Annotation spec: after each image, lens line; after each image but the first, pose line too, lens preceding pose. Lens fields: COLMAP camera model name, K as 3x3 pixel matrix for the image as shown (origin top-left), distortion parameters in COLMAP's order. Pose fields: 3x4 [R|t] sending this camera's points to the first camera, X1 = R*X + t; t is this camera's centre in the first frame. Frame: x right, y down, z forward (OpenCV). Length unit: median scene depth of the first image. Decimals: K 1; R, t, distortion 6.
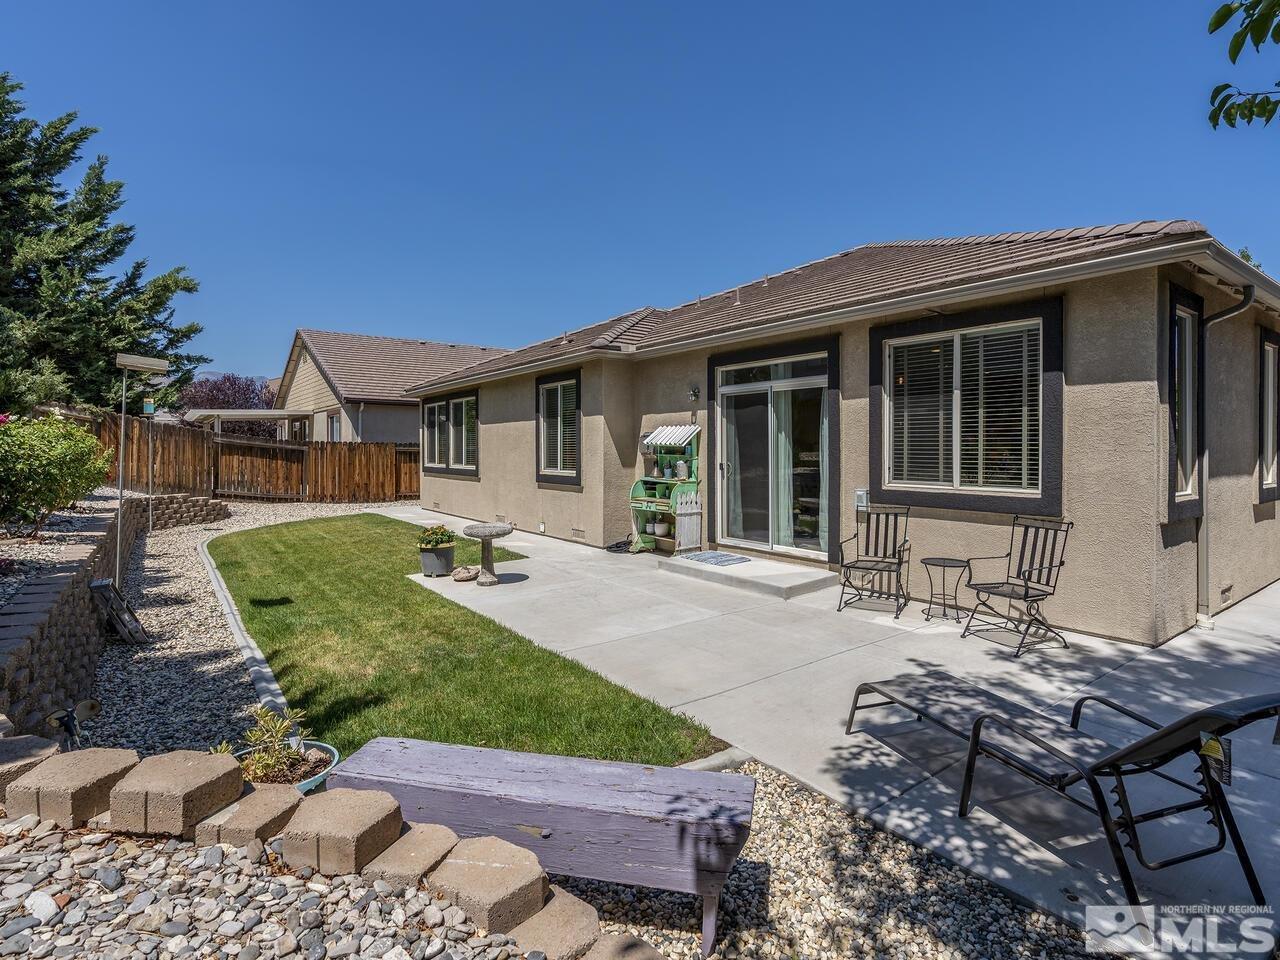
lens RADIAL K [[650.0, 0, 636.0], [0, 650.0, 474.8], [0, 0, 1]] dist [-0.004400, 0.002346]
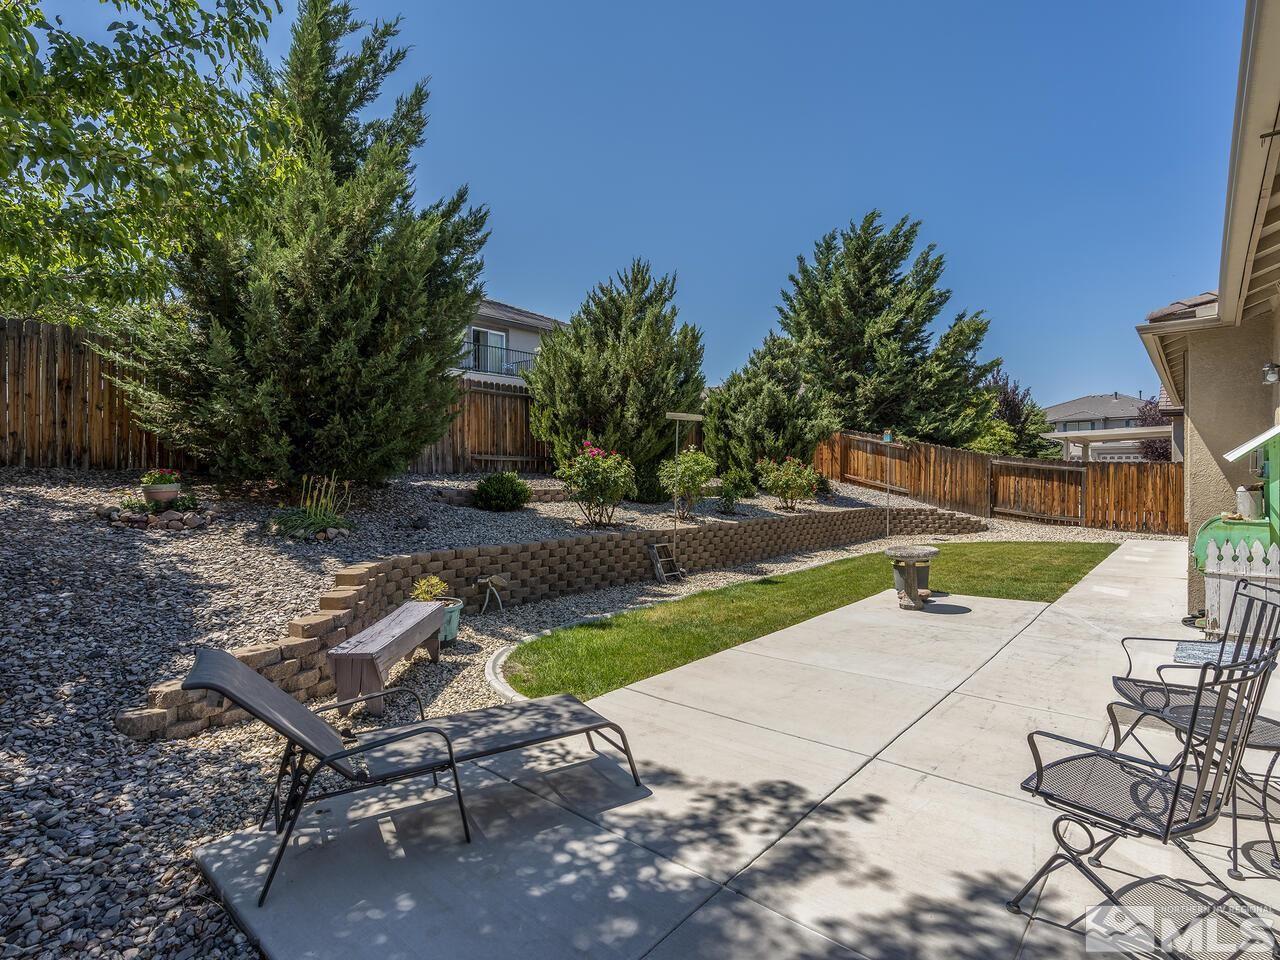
lens RADIAL K [[640.1, 0, 641.5], [0, 640.1, 500.9], [0, 0, 1]] dist [-0.002525, 0.000466]
pose [[0.217768, 0.045666, -0.974932, 0.898617], [-0.040188, 0.998477, 0.037792, -0.016276], [0.975173, 0.030950, 0.219272, 0.590007]]
